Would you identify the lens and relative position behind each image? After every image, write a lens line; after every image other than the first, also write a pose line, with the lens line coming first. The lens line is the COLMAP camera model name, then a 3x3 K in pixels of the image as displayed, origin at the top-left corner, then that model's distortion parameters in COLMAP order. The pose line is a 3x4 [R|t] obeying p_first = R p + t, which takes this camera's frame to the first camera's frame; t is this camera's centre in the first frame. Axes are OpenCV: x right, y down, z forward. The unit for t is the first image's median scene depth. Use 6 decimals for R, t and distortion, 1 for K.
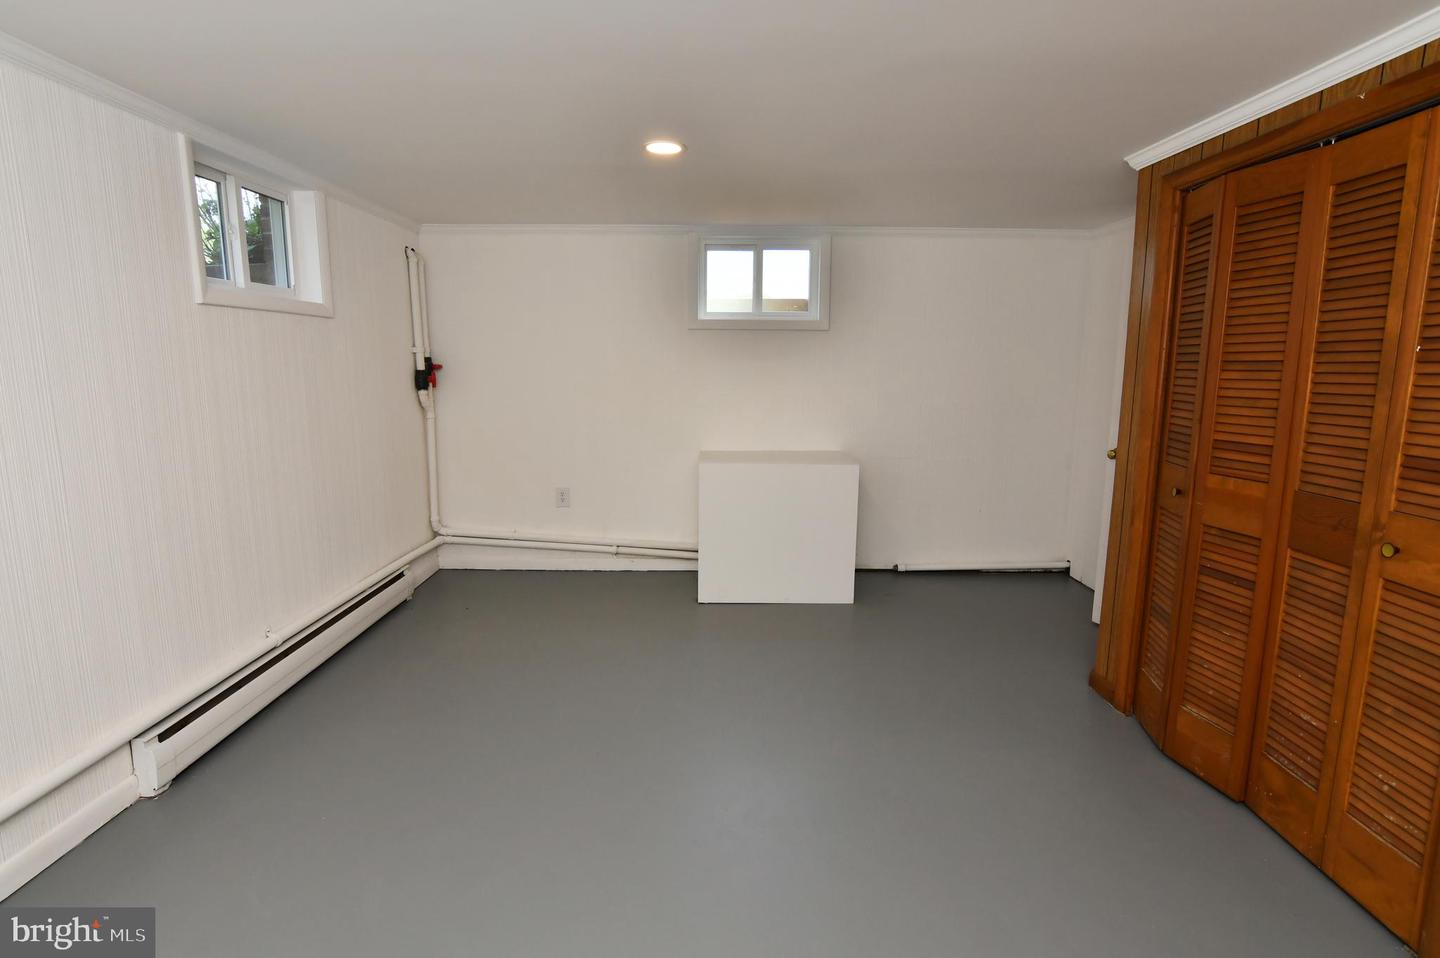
lens RADIAL K [[698.4, 0, 717.9], [0, 698.4, 472.2], [0, 0, 1]] dist [-0.034197, 0.011038]
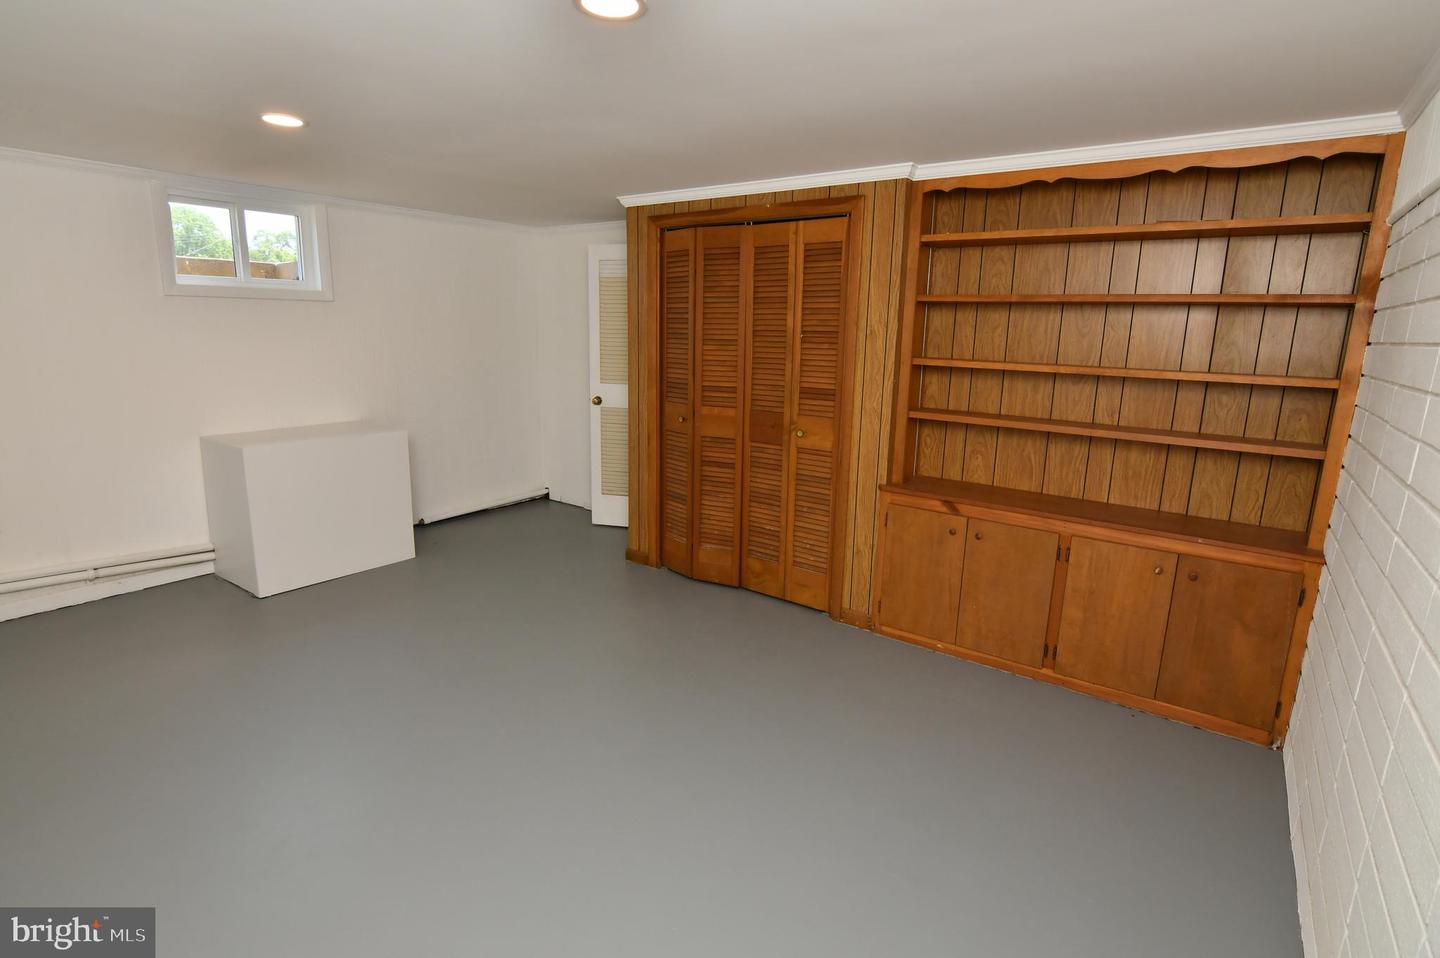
lens RADIAL K [[698.4, 0, 717.9], [0, 698.4, 472.2], [0, 0, 1]] dist [-0.034197, 0.011038]
pose [[0.595074, -0.156155, 0.788354, -0.708748], [0.108231, 0.987577, 0.113921, -0.031182], [-0.796350, 0.017533, 0.604582, -0.071410]]
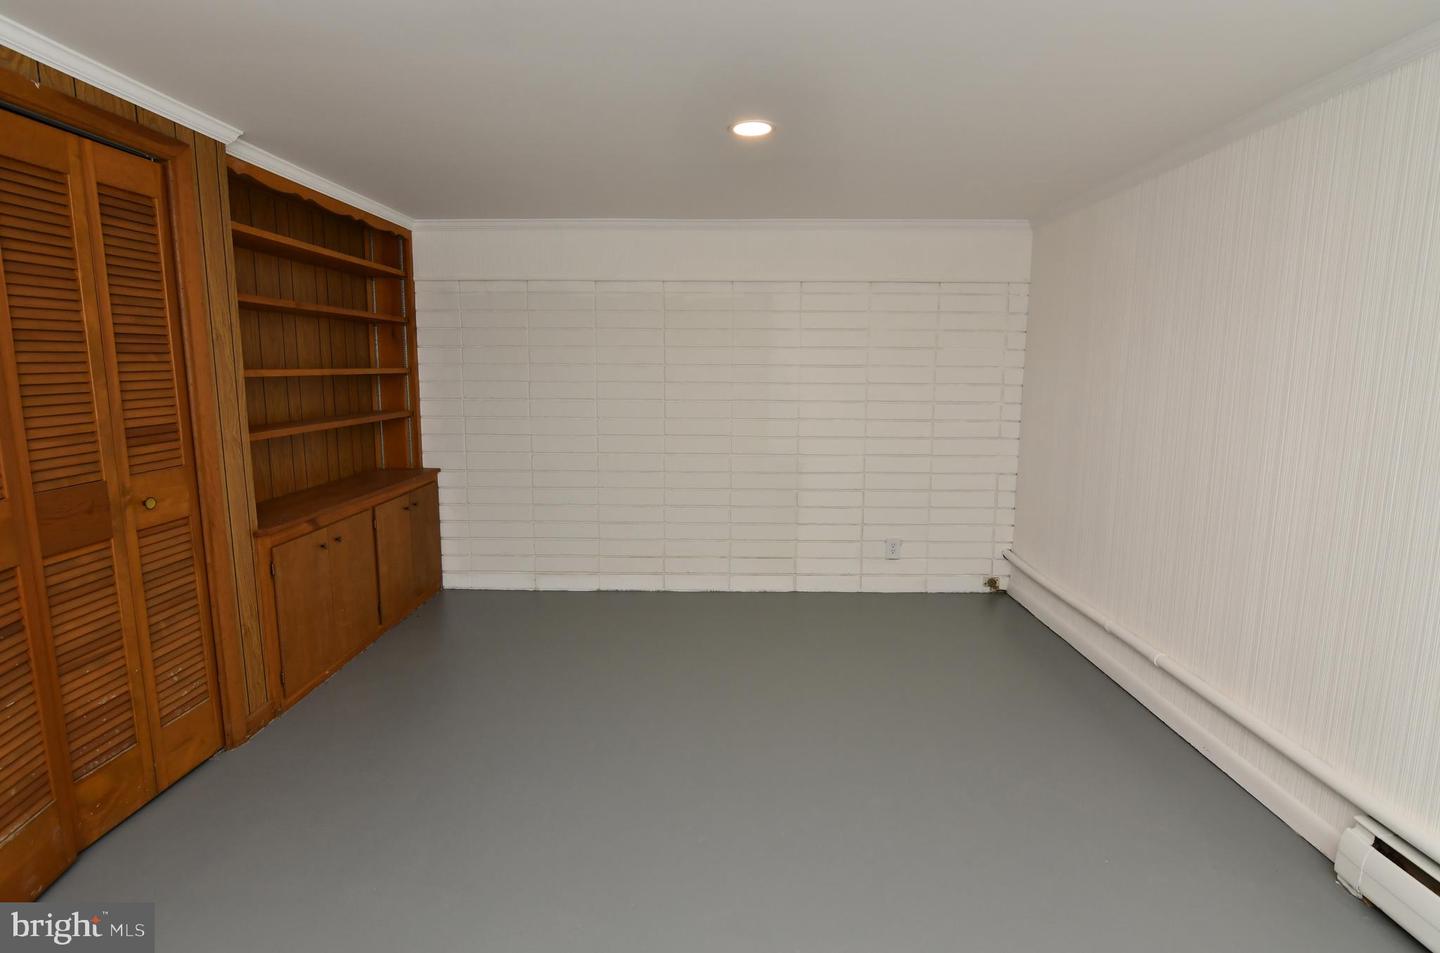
lens RADIAL K [[707.7, 0, 720.1], [0, 707.7, 470.3], [0, 0, 1]] dist [-0.032282, 0.011405]
pose [[-0.999875, -0.014280, 0.006776, -0.058172], [-0.011564, 0.953153, 0.302267, -0.279209], [-0.010775, 0.302151, -0.953199, 1.788672]]
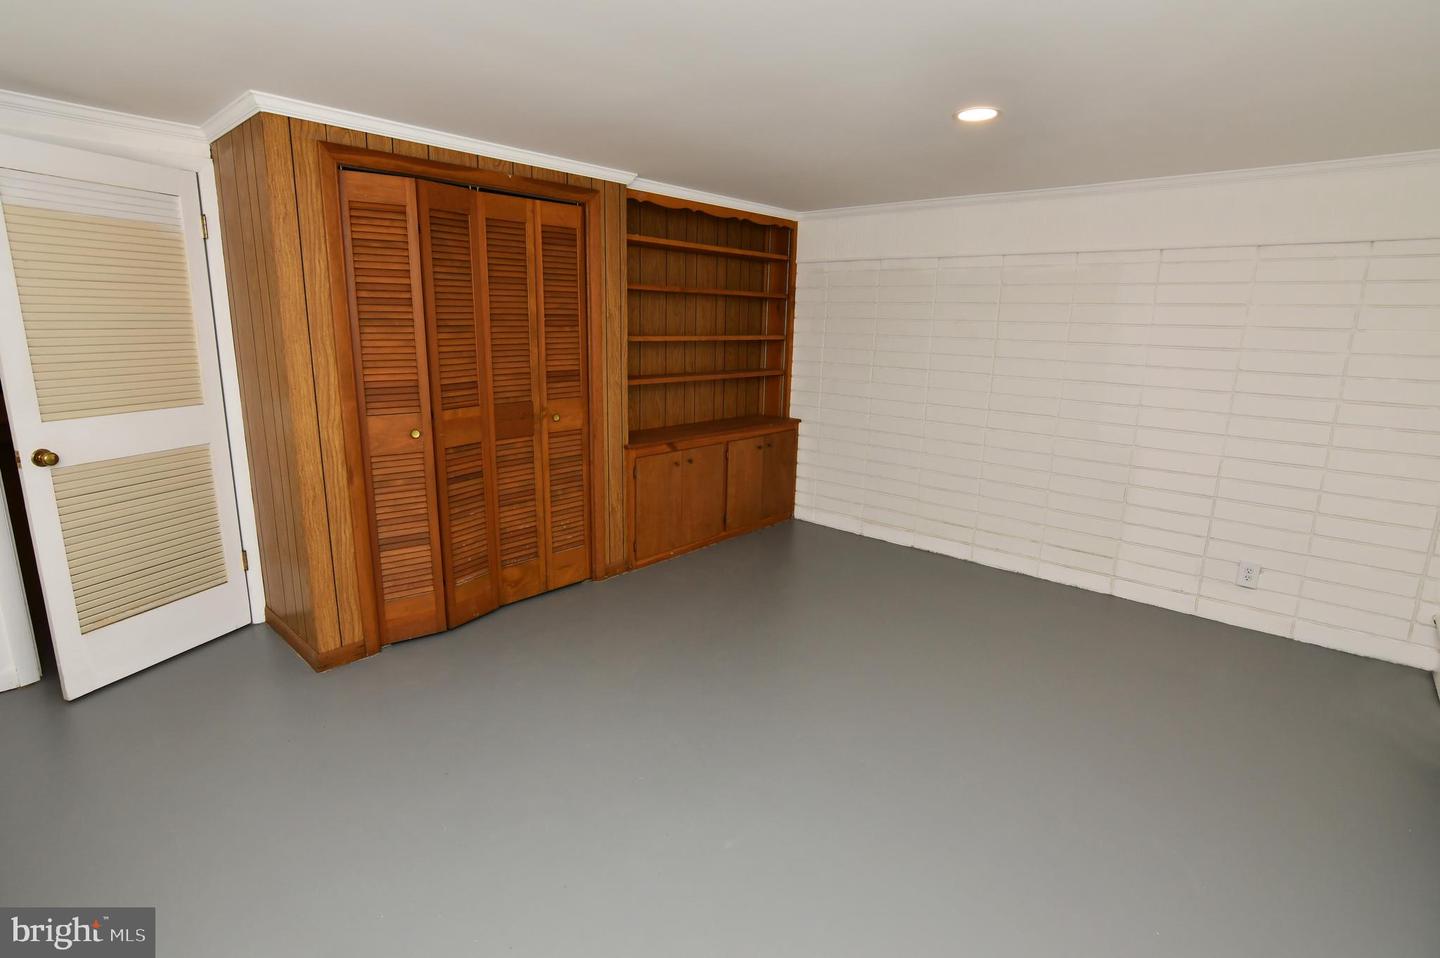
lens RADIAL K [[698.4, 0, 717.9], [0, 698.4, 472.2], [0, 0, 1]] dist [-0.034197, 0.011038]
pose [[-0.744367, -0.165072, 0.647046, -0.638792], [0.080398, 0.939762, 0.332239, -0.321946], [-0.662913, 0.299329, -0.686257, 1.779502]]
